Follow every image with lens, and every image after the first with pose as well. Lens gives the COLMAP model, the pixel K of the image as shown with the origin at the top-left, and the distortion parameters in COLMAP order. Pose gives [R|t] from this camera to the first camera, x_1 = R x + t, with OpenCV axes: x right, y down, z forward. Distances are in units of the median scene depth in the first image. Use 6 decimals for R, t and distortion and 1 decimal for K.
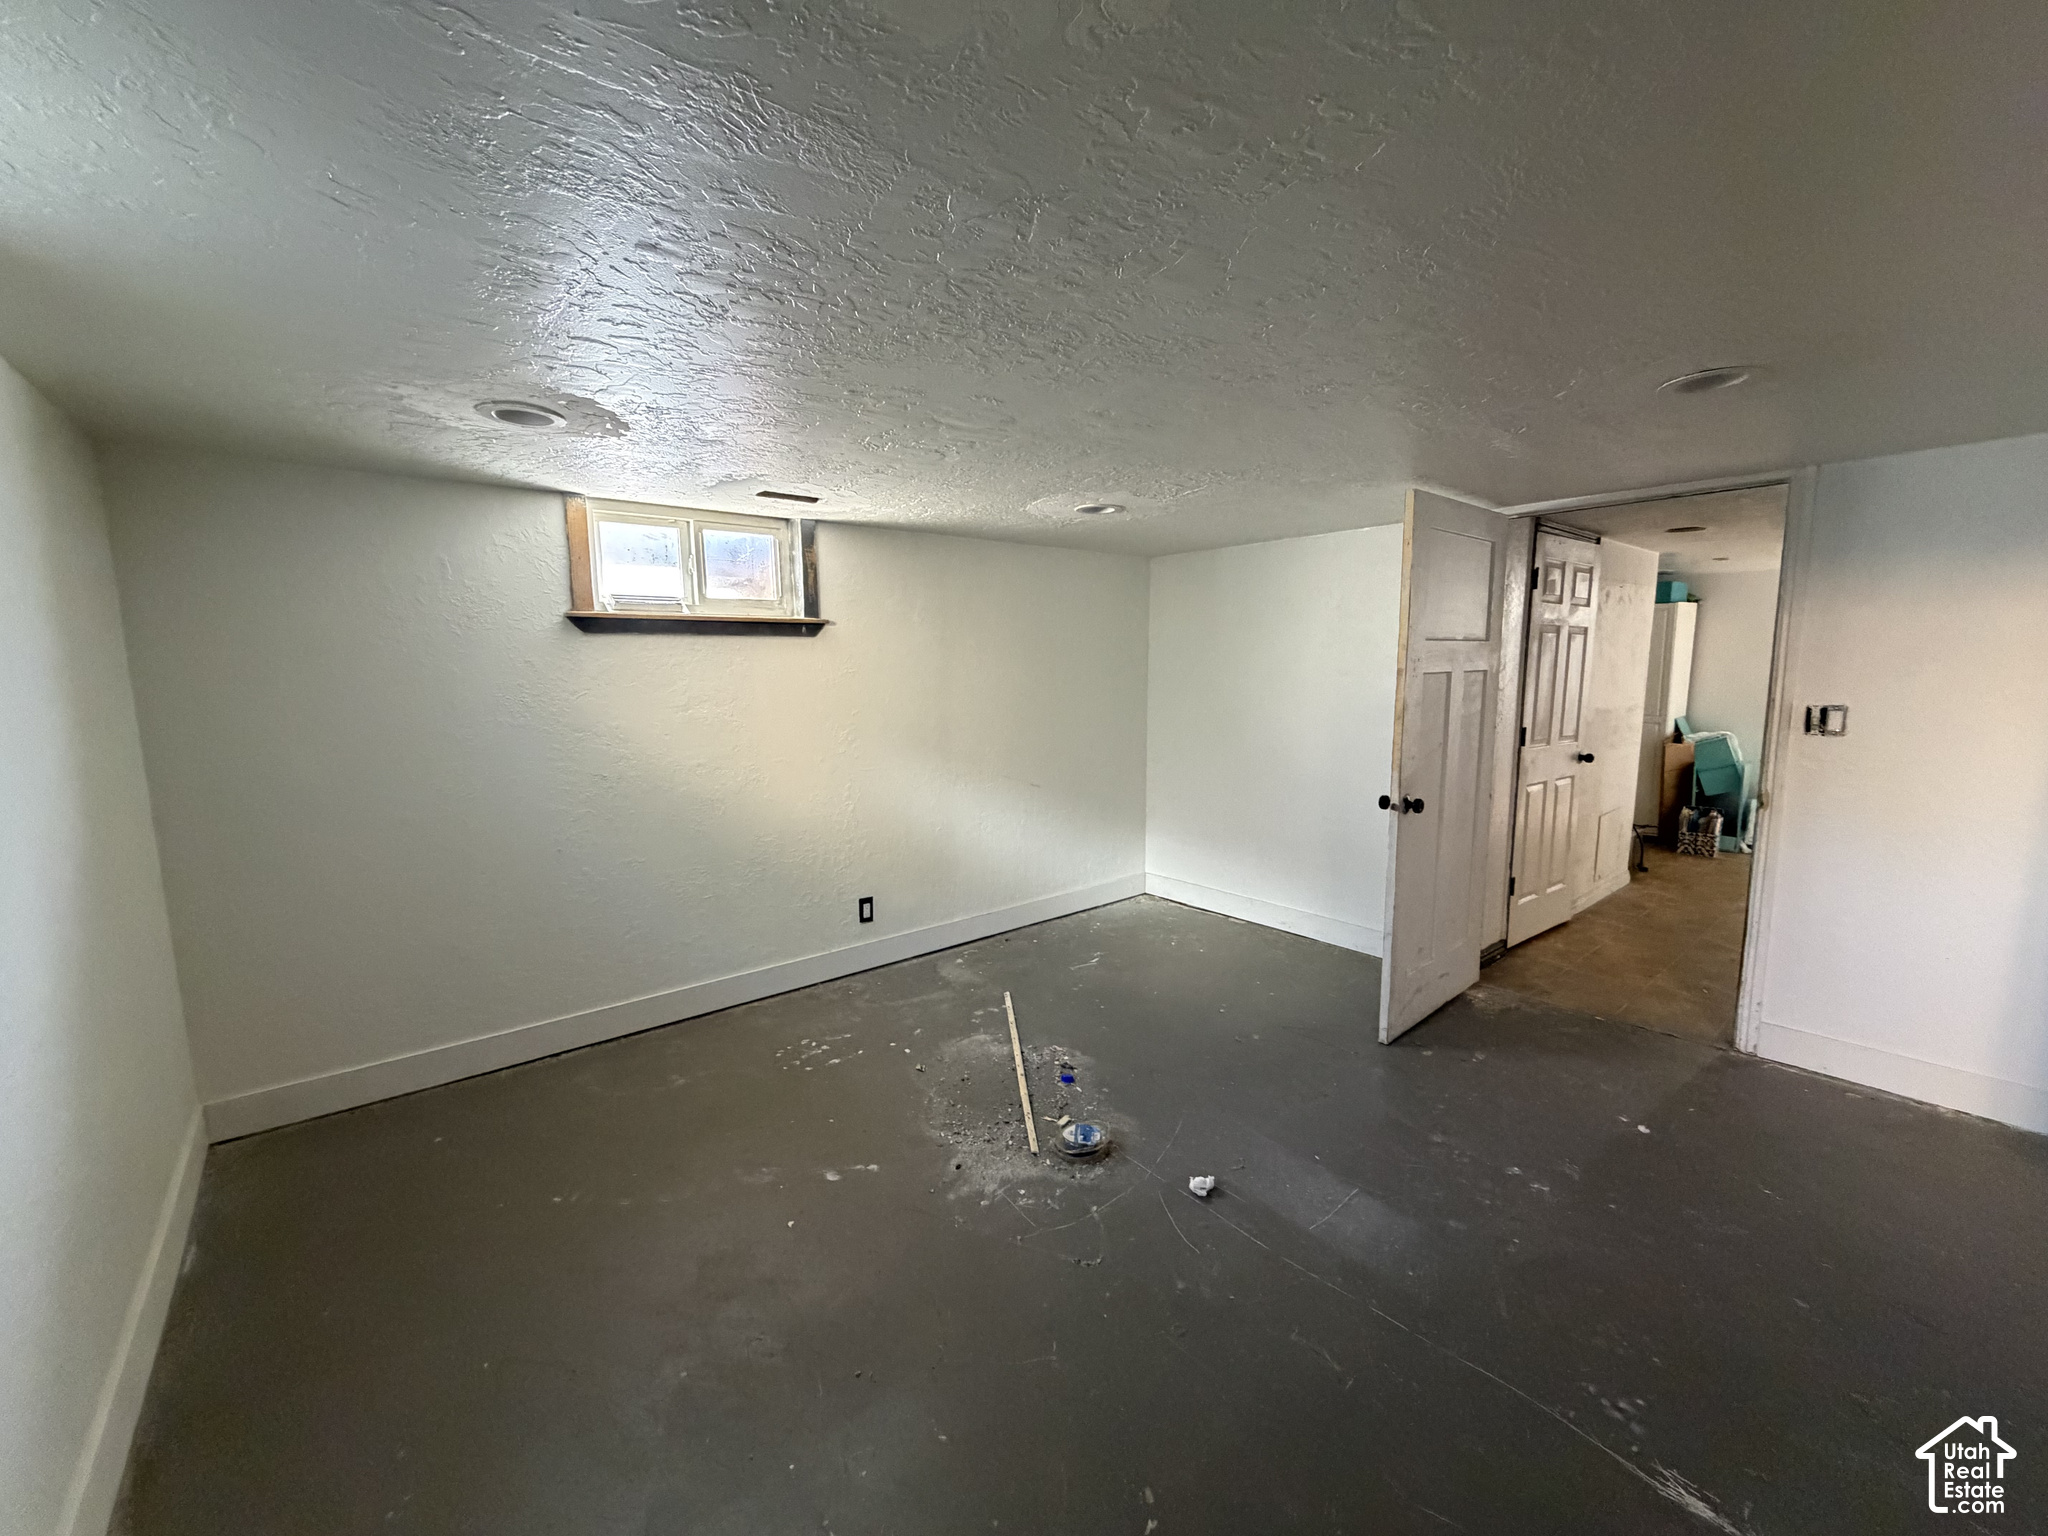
lens RADIAL K [[812.5, 0, 1017.1], [0, 812.5, 769.9], [0, 0, 1]] dist [-0.000944, -0.000093]
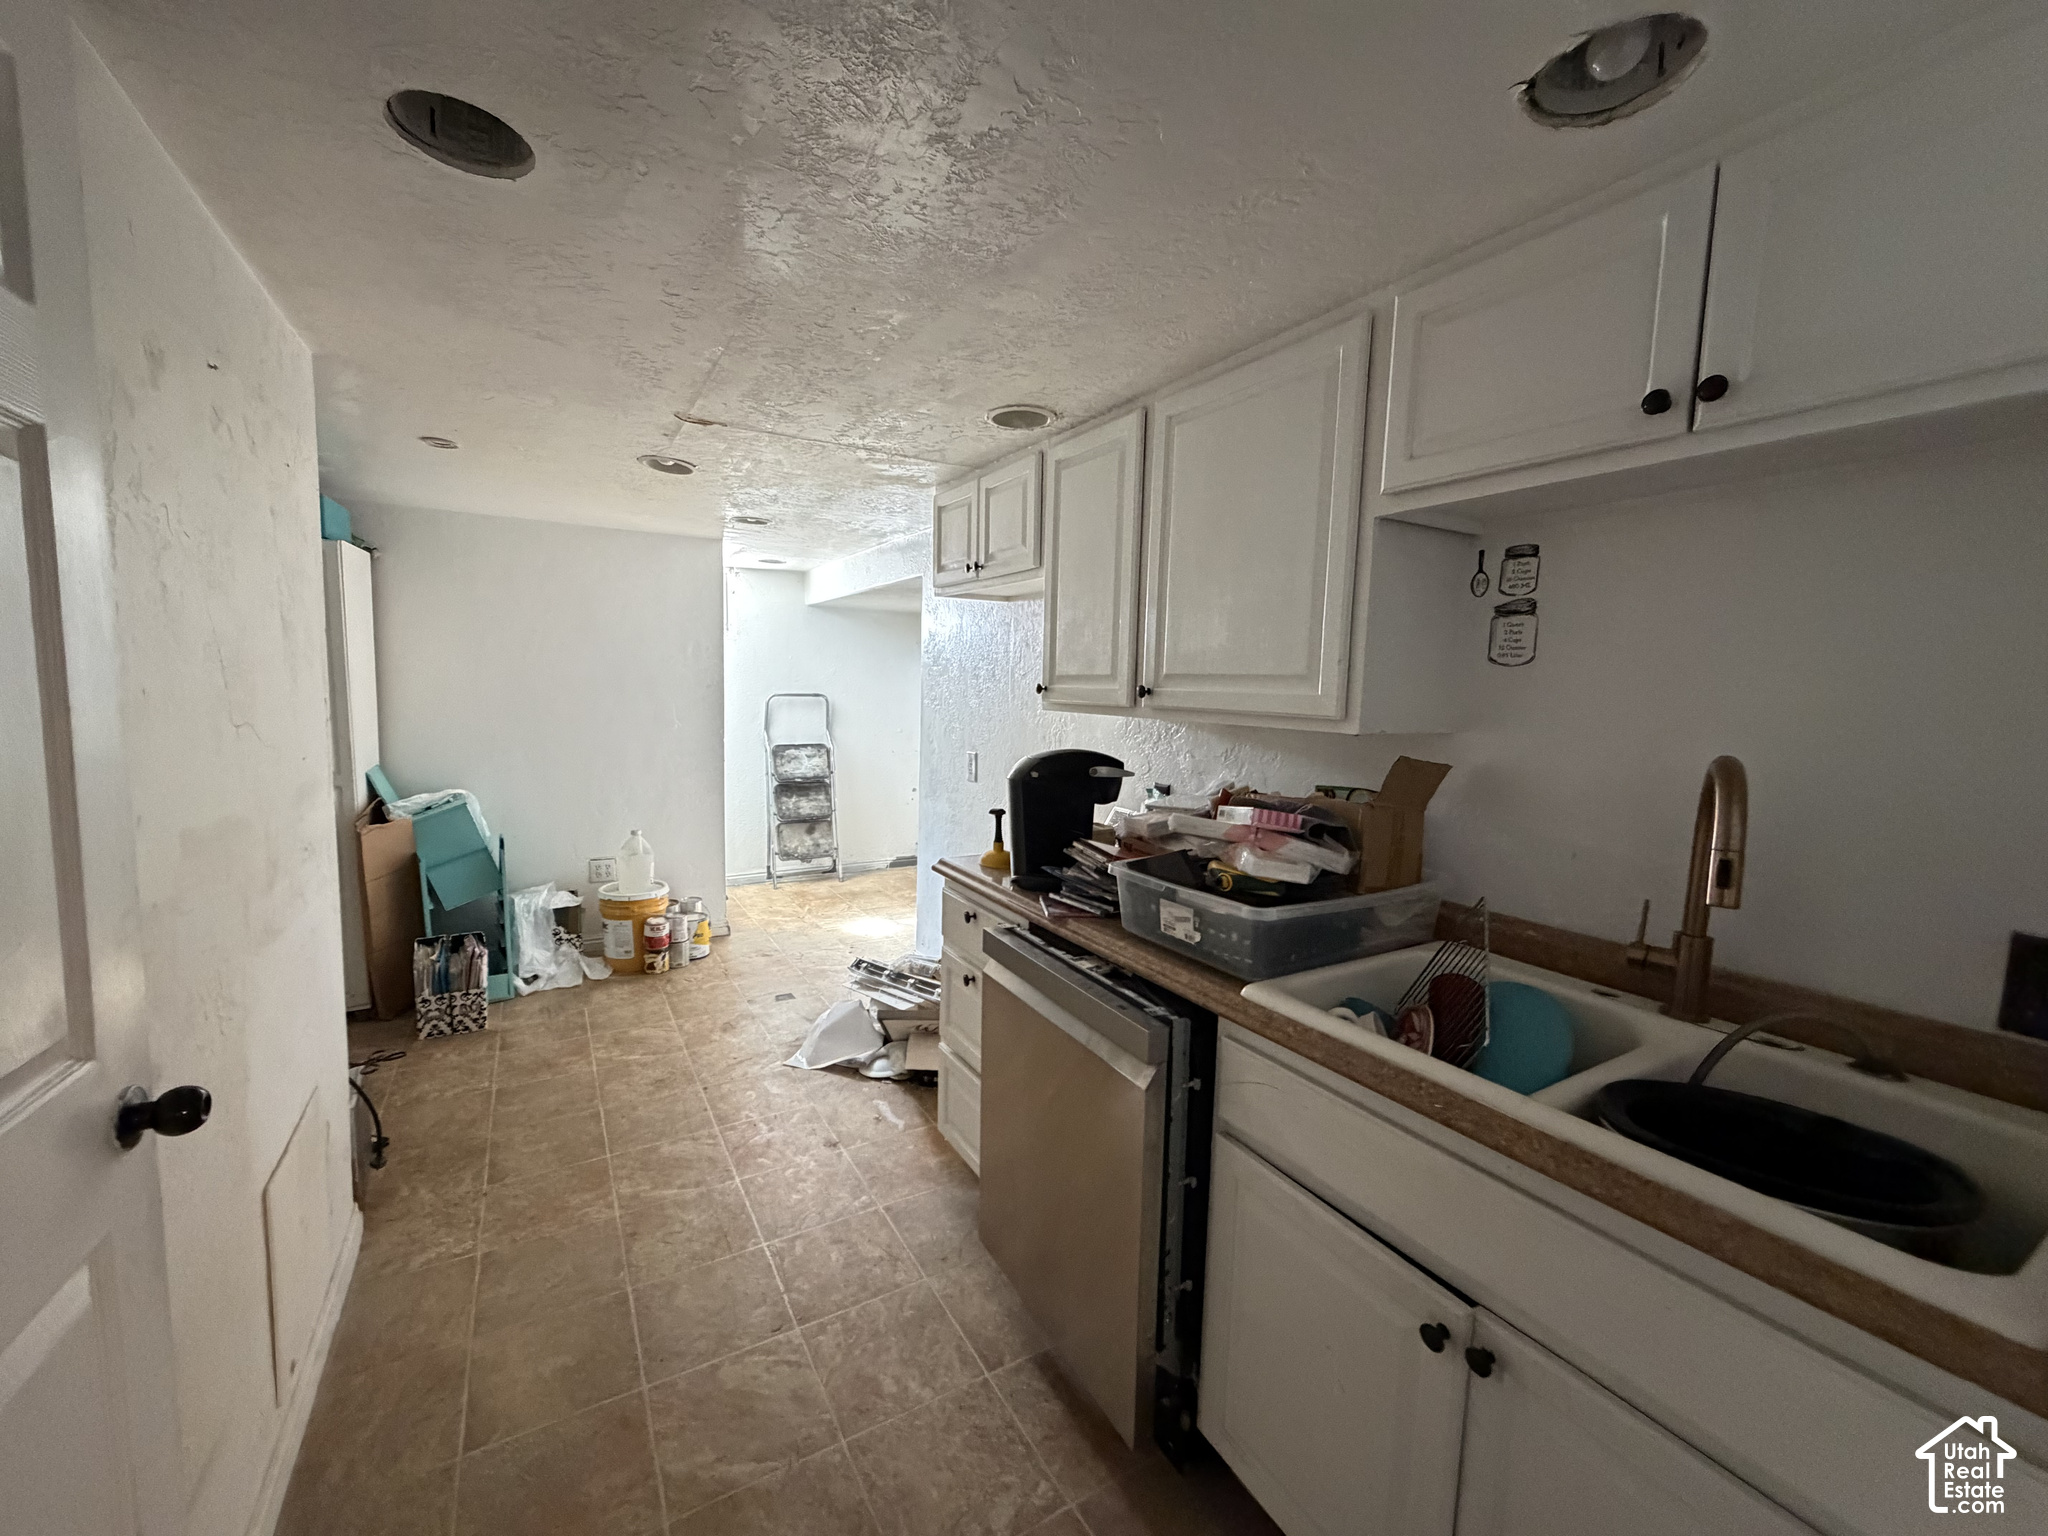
lens RADIAL K [[812.5, 0, 1017.1], [0, 812.5, 769.9], [0, 0, 1]] dist [-0.000944, -0.000093]
pose [[0.157019, -0.098867, 0.982634, 0.377932], [0.093196, 0.992020, 0.084920, -0.072738], [-0.983188, 0.078244, 0.164980, 0.520318]]
